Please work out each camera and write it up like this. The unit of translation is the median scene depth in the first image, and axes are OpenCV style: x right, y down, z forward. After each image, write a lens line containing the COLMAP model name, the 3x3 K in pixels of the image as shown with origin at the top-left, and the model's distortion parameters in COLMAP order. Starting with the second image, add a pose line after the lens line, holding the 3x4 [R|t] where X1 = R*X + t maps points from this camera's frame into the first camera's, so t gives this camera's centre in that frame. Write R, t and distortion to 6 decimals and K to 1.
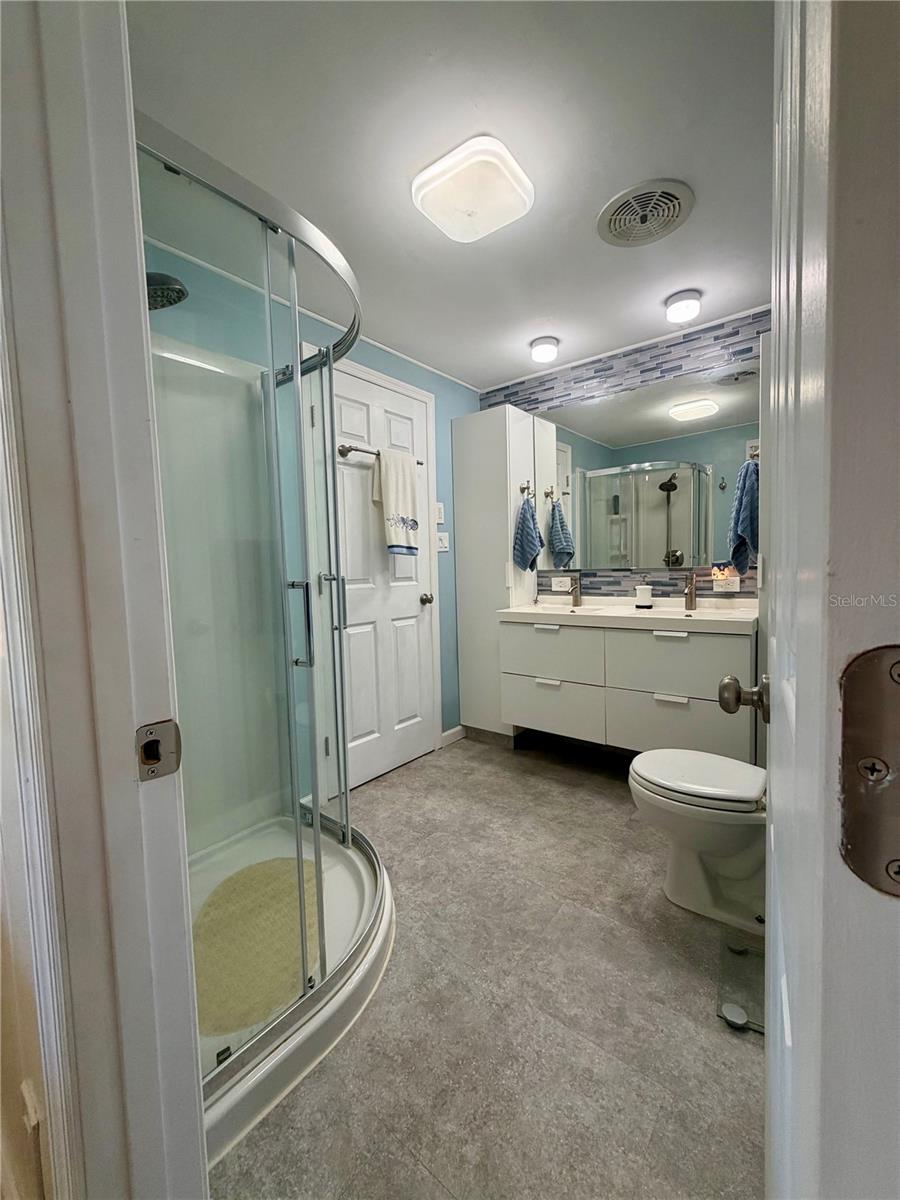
lens RADIAL K [[479.4, 0, 443.7], [0, 479.4, 600.0], [0, 0, 1]] dist [0.008510, 0.000647]
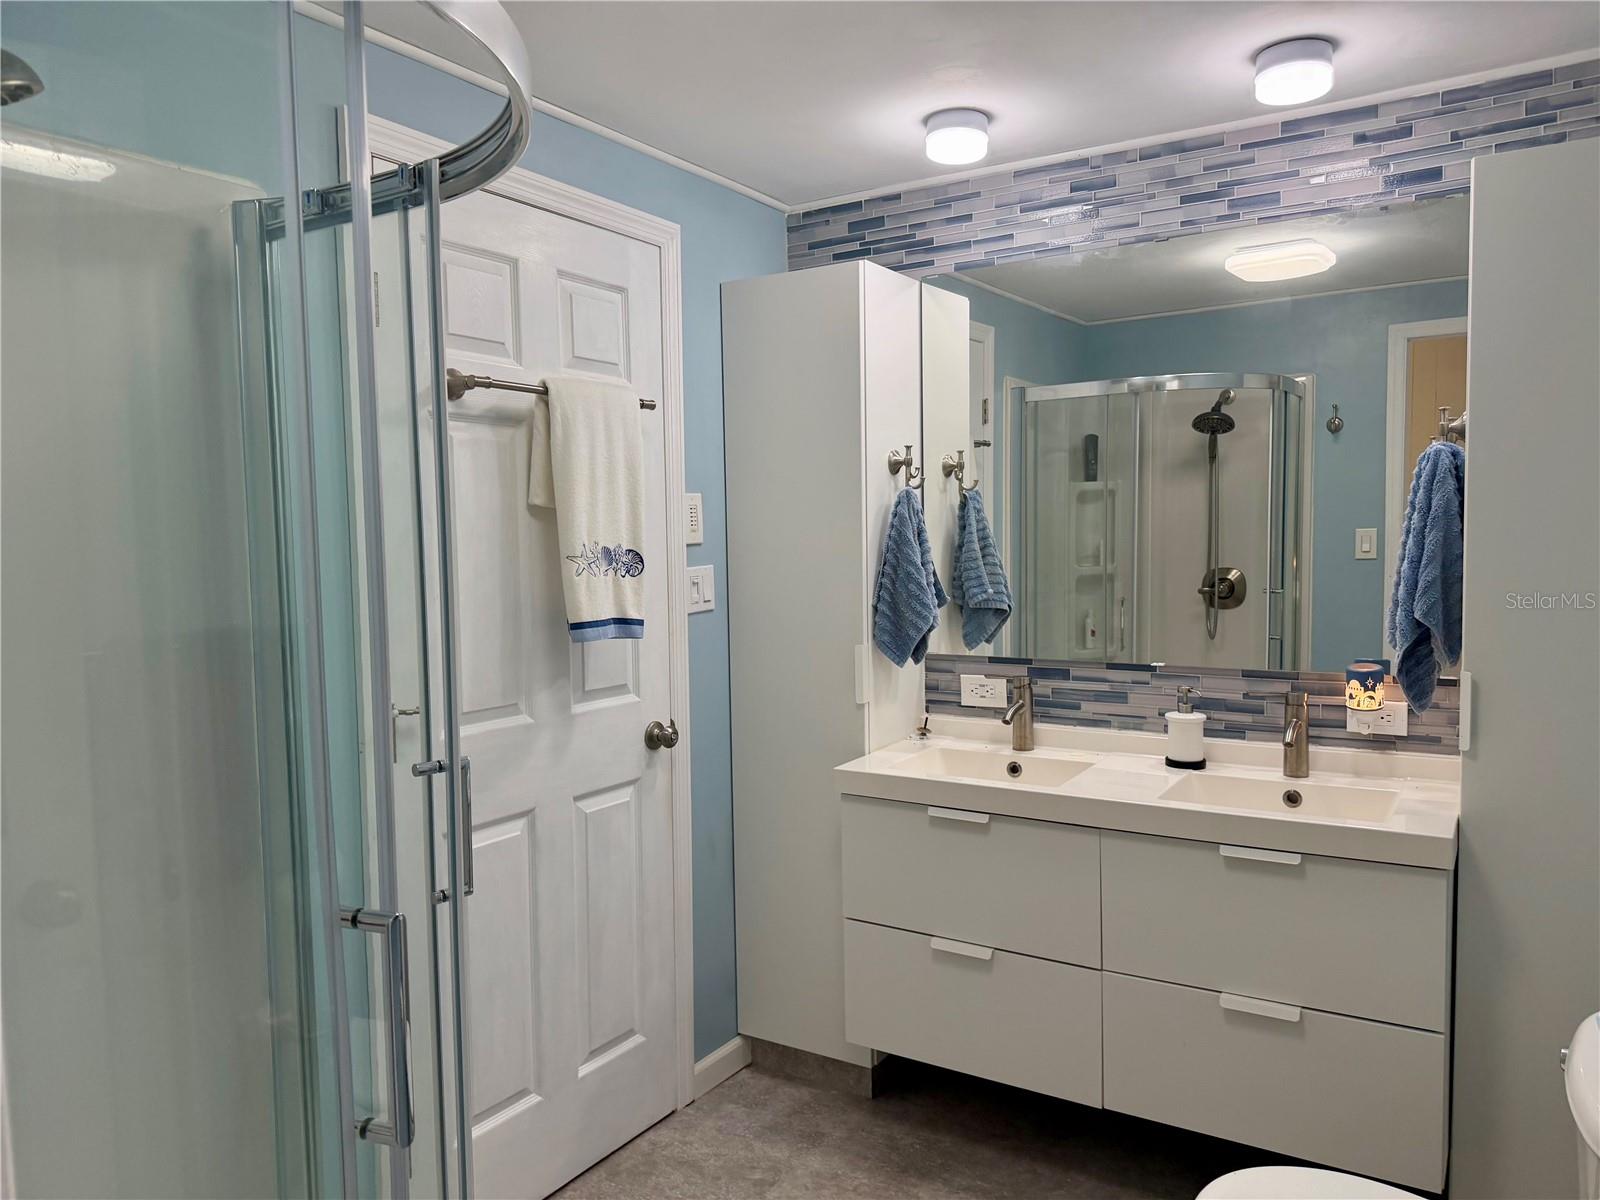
lens RADIAL K [[1135.7, 0, 787.0], [0, 1135.7, 610.6], [0, 0, 1]] dist [0.065010, -0.054171]
pose [[0.993783, 0.002987, 0.111295, -0.038999], [-0.003277, 0.999992, 0.002422, -0.116276], [-0.111287, -0.002772, 0.993784, 0.045141]]
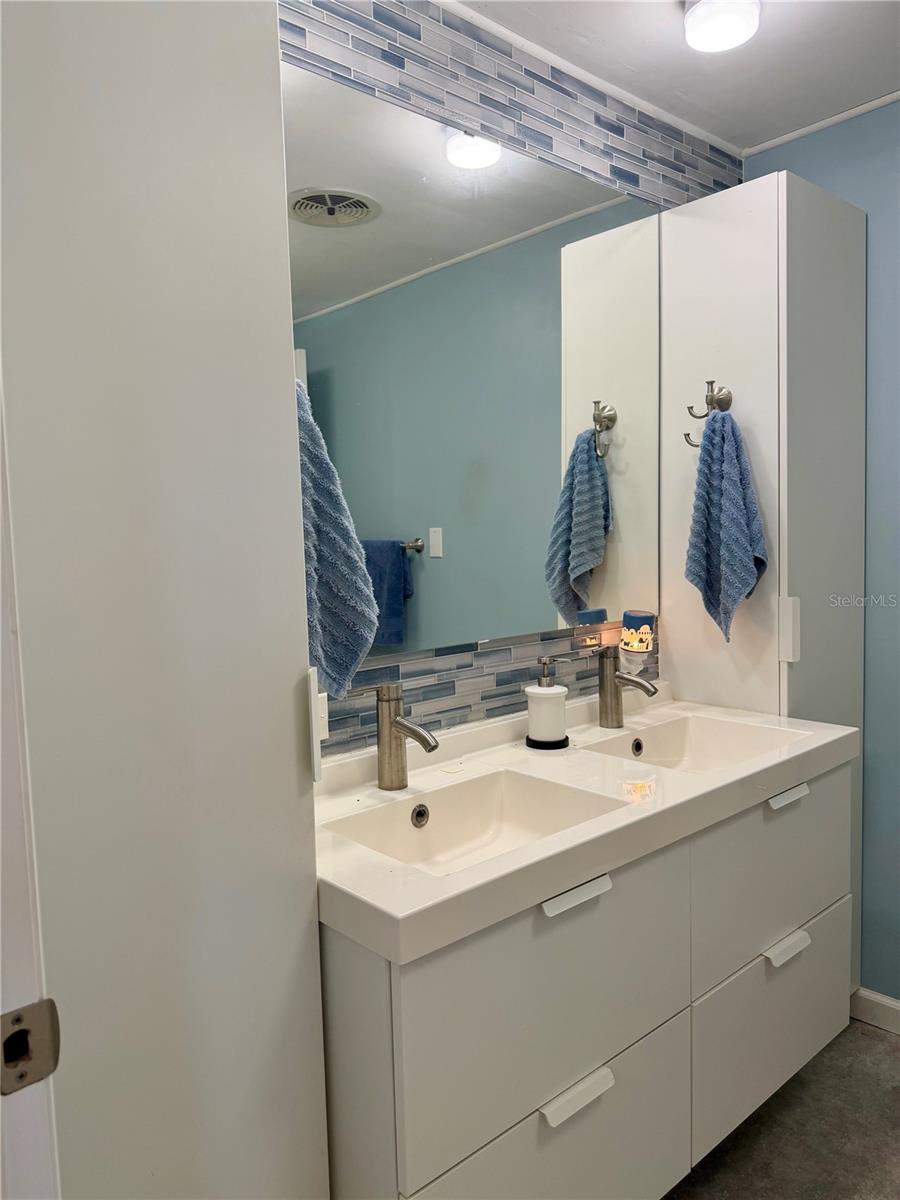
lens RADIAL K [[851.7, 0, 447.3], [0, 851.7, 594.3], [0, 0, 1]] dist [0.065010, -0.054171]
pose [[0.166103, -0.039449, 0.985319, -0.238881], [0.095681, 0.995130, 0.023712, -0.120186], [-0.981456, 0.090337, 0.169068, 0.925509]]
